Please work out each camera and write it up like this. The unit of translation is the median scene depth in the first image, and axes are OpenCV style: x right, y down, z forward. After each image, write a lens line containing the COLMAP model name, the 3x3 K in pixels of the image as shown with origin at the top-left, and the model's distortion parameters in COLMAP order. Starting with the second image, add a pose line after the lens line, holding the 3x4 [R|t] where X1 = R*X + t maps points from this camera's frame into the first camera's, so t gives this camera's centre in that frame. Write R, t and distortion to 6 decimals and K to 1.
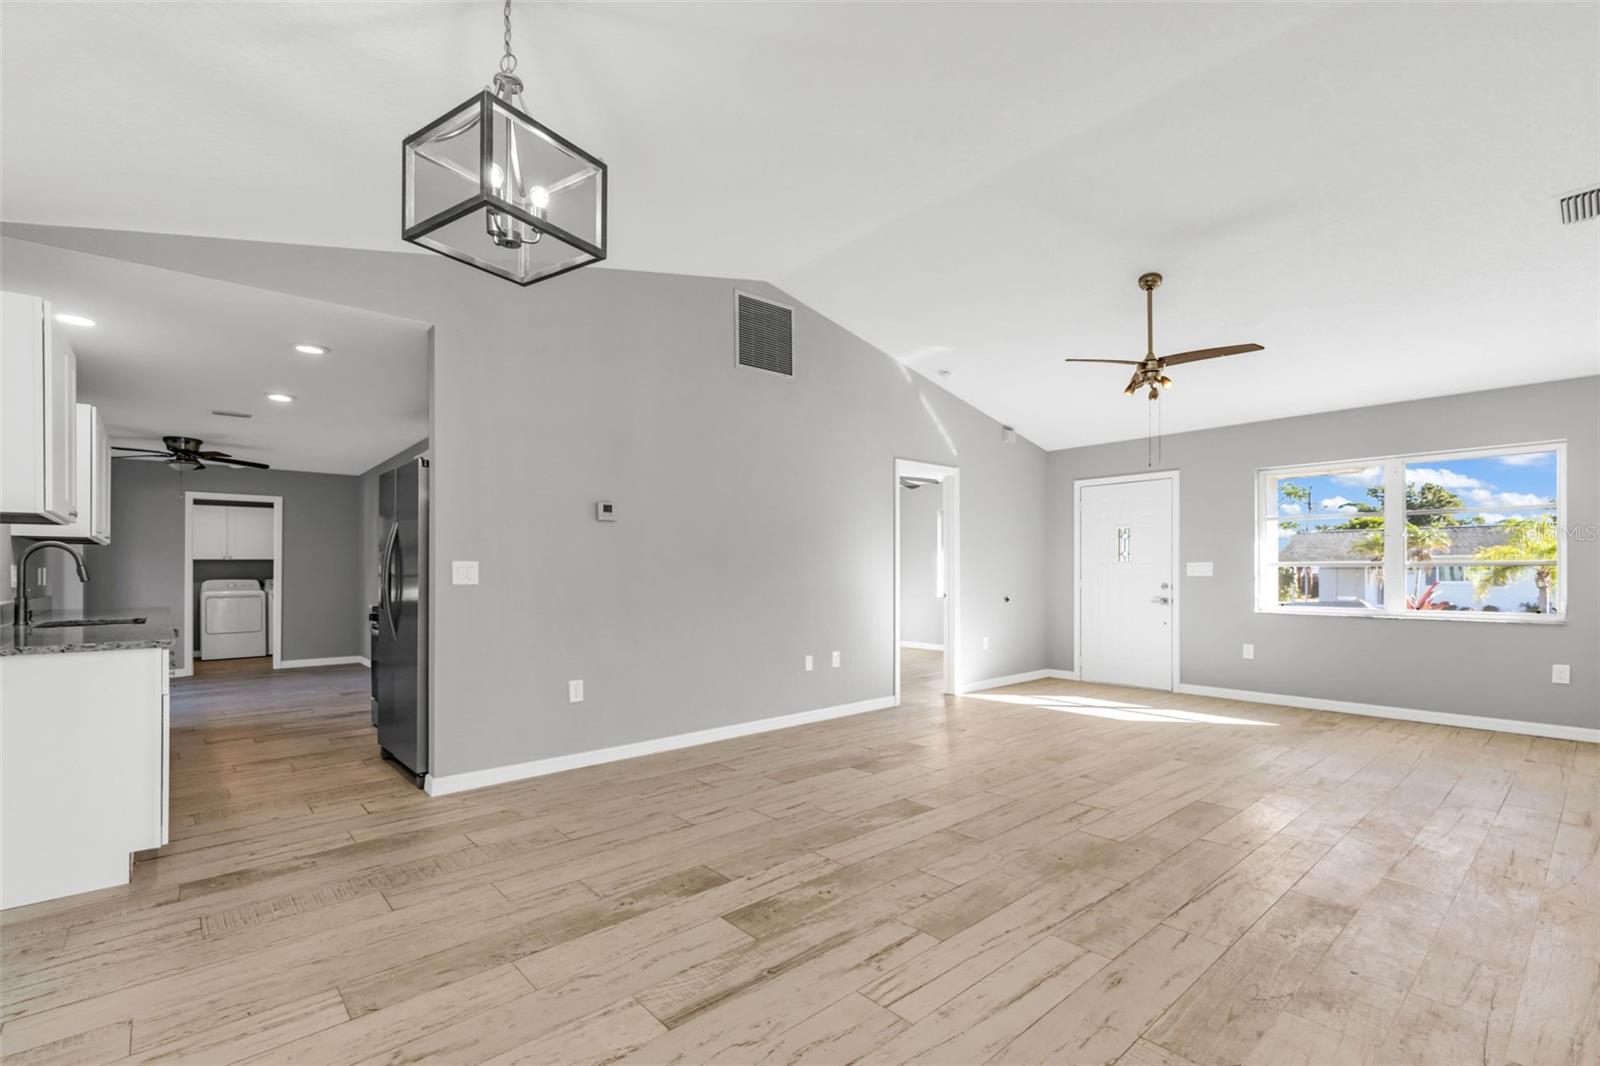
lens RADIAL K [[708.7, 0, 790.5], [0, 708.7, 572.2], [0, 0, 1]] dist [0.010949, -0.004934]
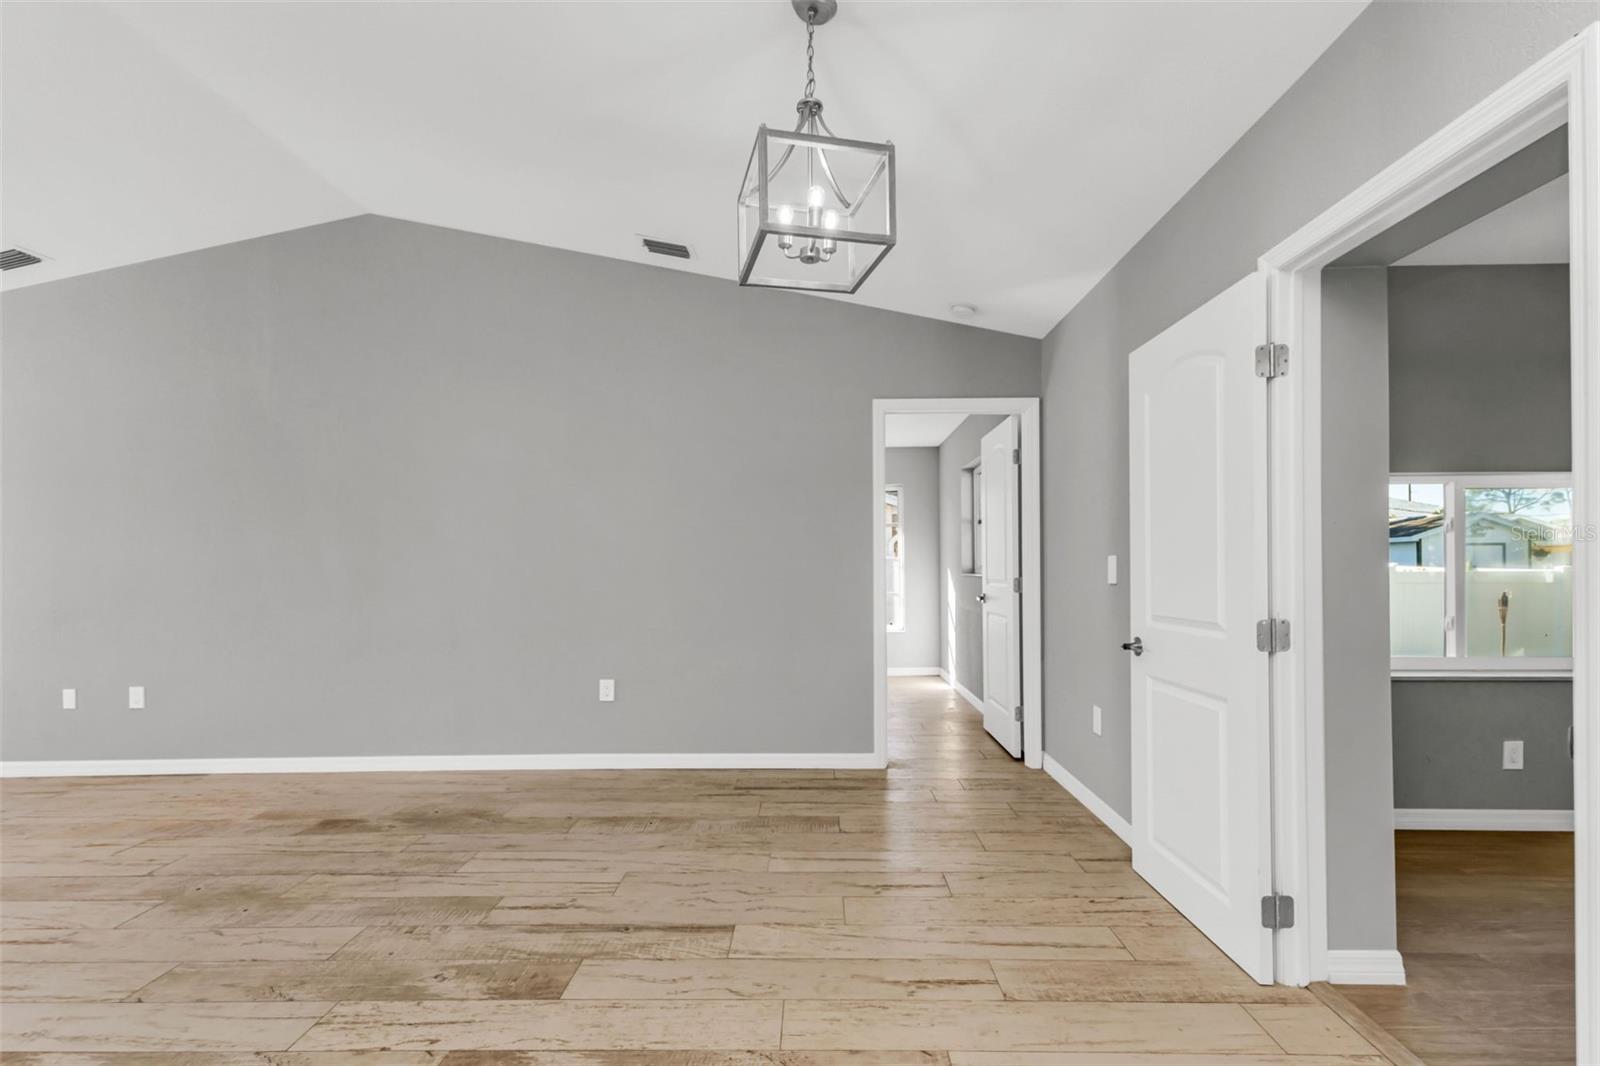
lens RADIAL K [[708.7, 0, 809.9], [0, 708.7, 564.5], [0, 0, 1]] dist [0.010949, -0.004934]
pose [[-0.744674, 0.014663, 0.667267, -0.515163], [0.016804, 0.999854, -0.003218, -0.005778], [-0.667217, 0.008816, -0.744811, 0.836691]]
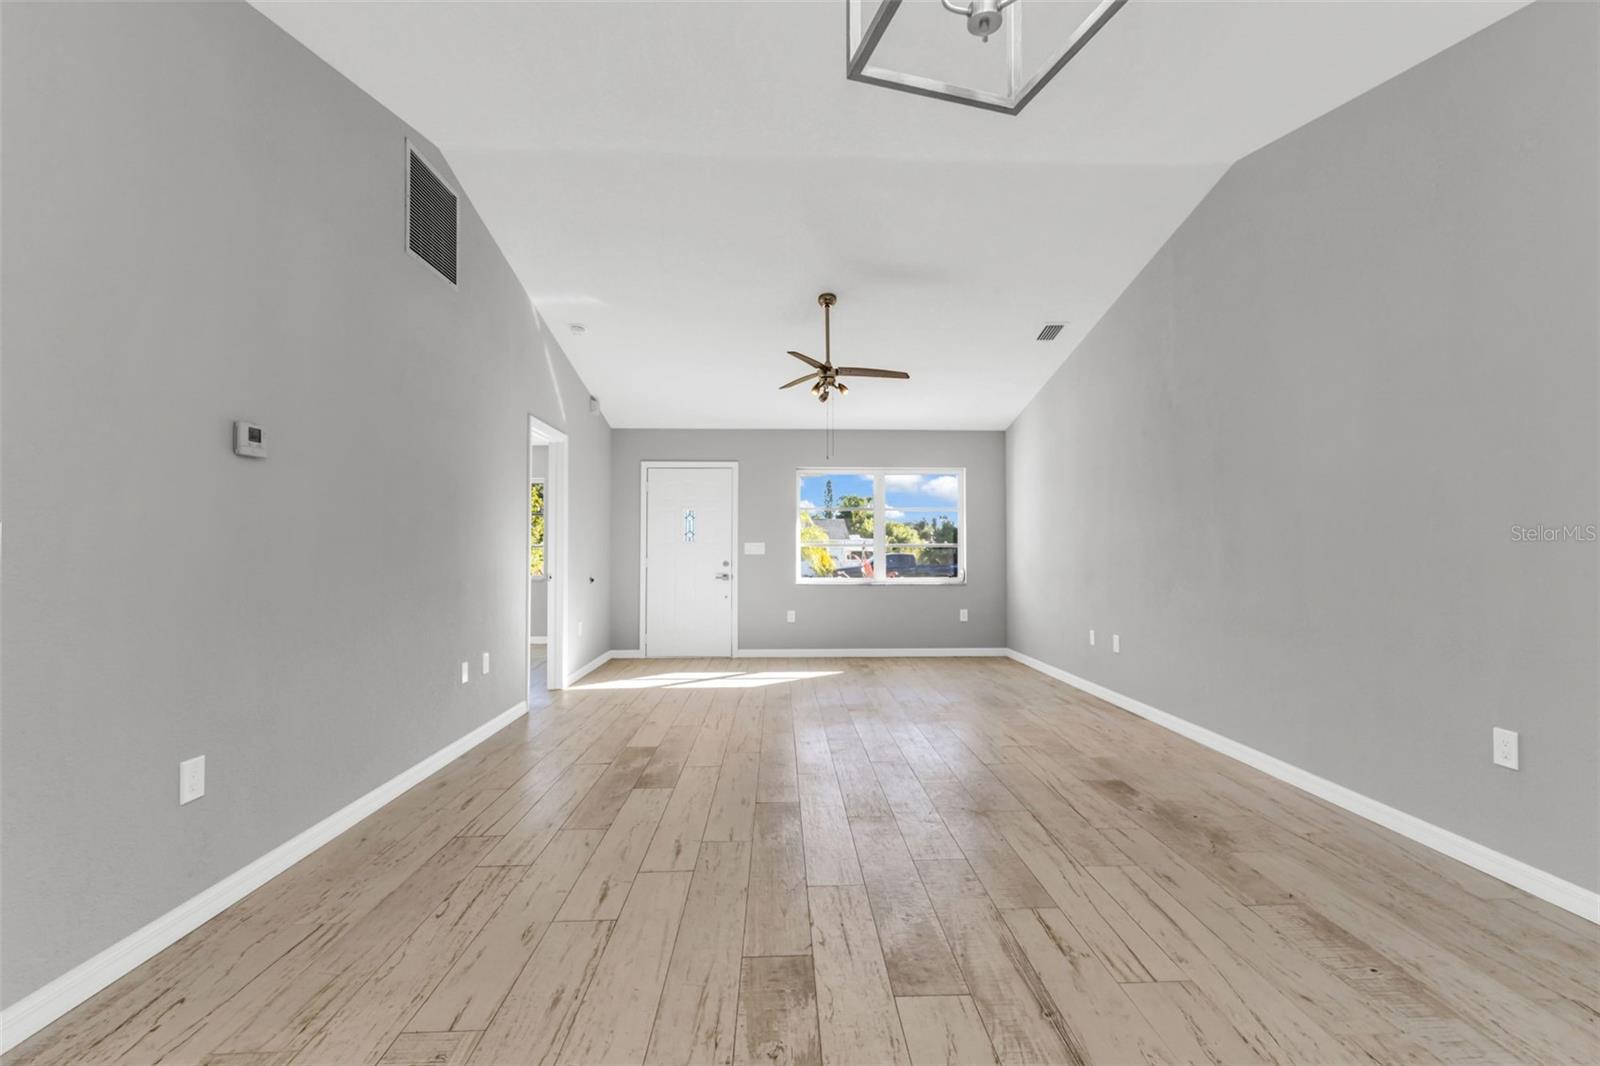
lens RADIAL K [[708.7, 0, 799.0], [0, 708.7, 530.4], [0, 0, 1]] dist [0.010949, -0.004934]
pose [[0.632529, 0.023234, 0.774188, -0.456362], [0.000818, 0.999529, -0.030665, 0.002827], [-0.774536, 0.020030, 0.632212, 0.345380]]
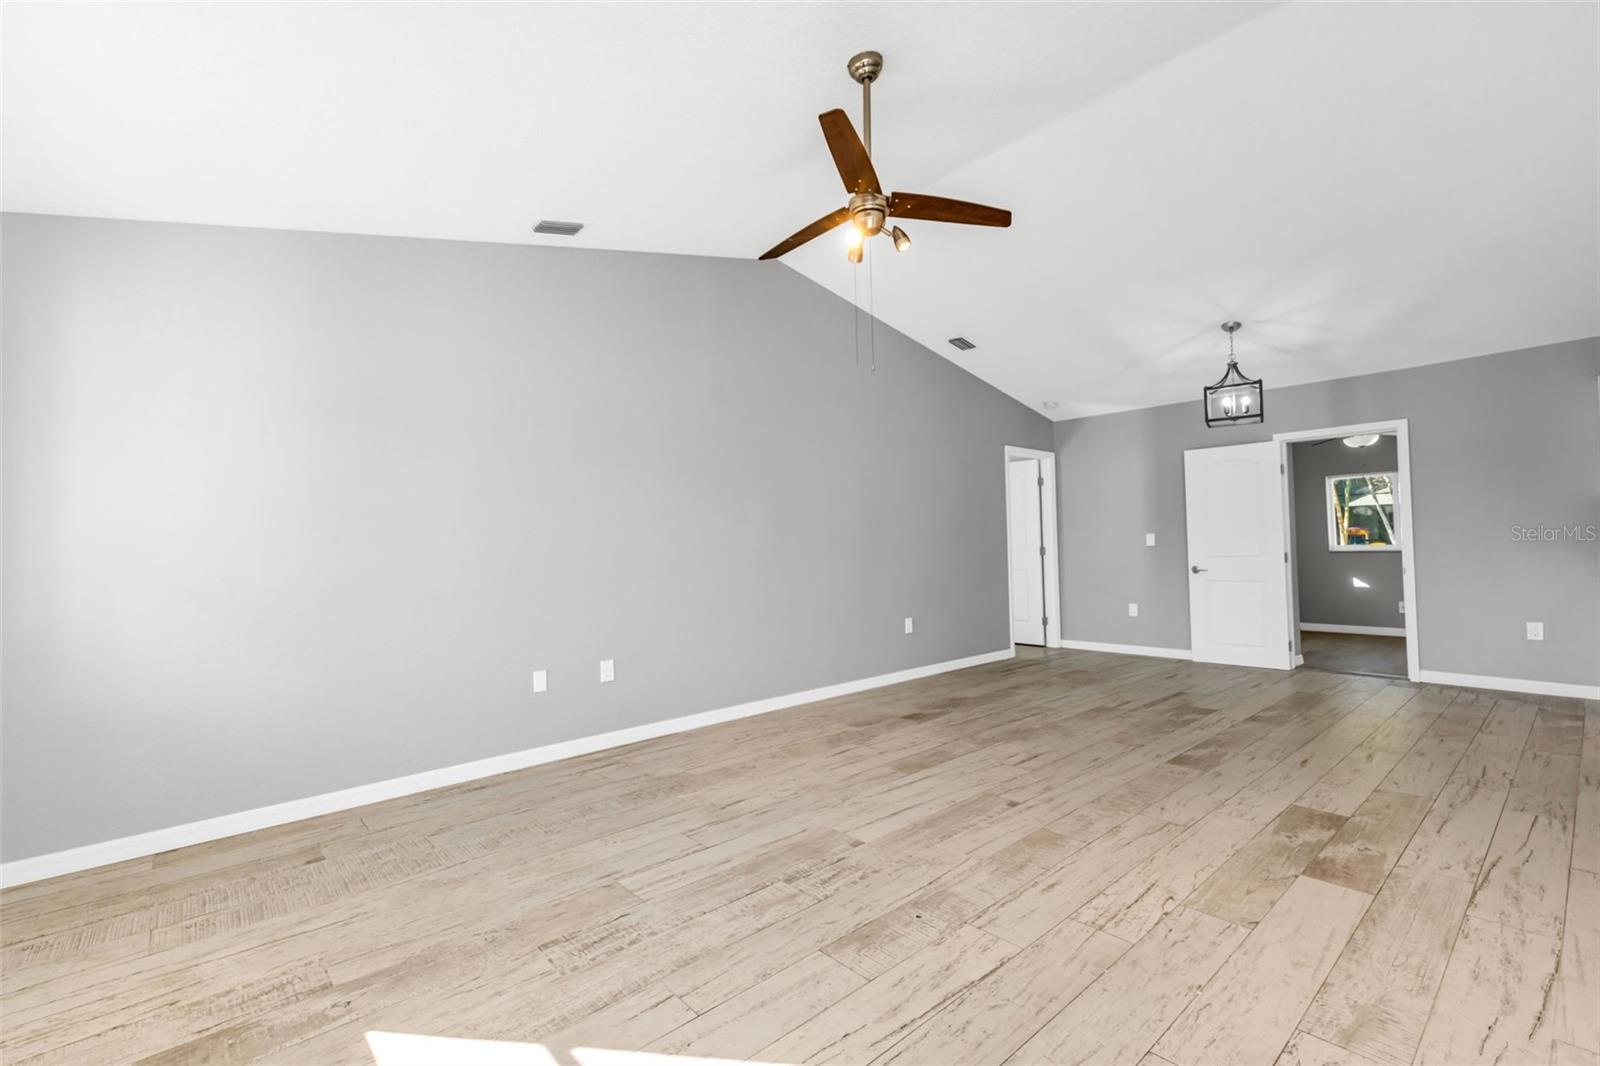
lens RADIAL K [[708.7, 0, 797.4], [0, 708.7, 523.0], [0, 0, 1]] dist [0.010949, -0.004934]
pose [[-0.999388, 0.031969, -0.014209, 0.645998], [0.032499, 0.998717, -0.038828, 0.002032], [0.012950, -0.039266, -0.999145, 1.772220]]
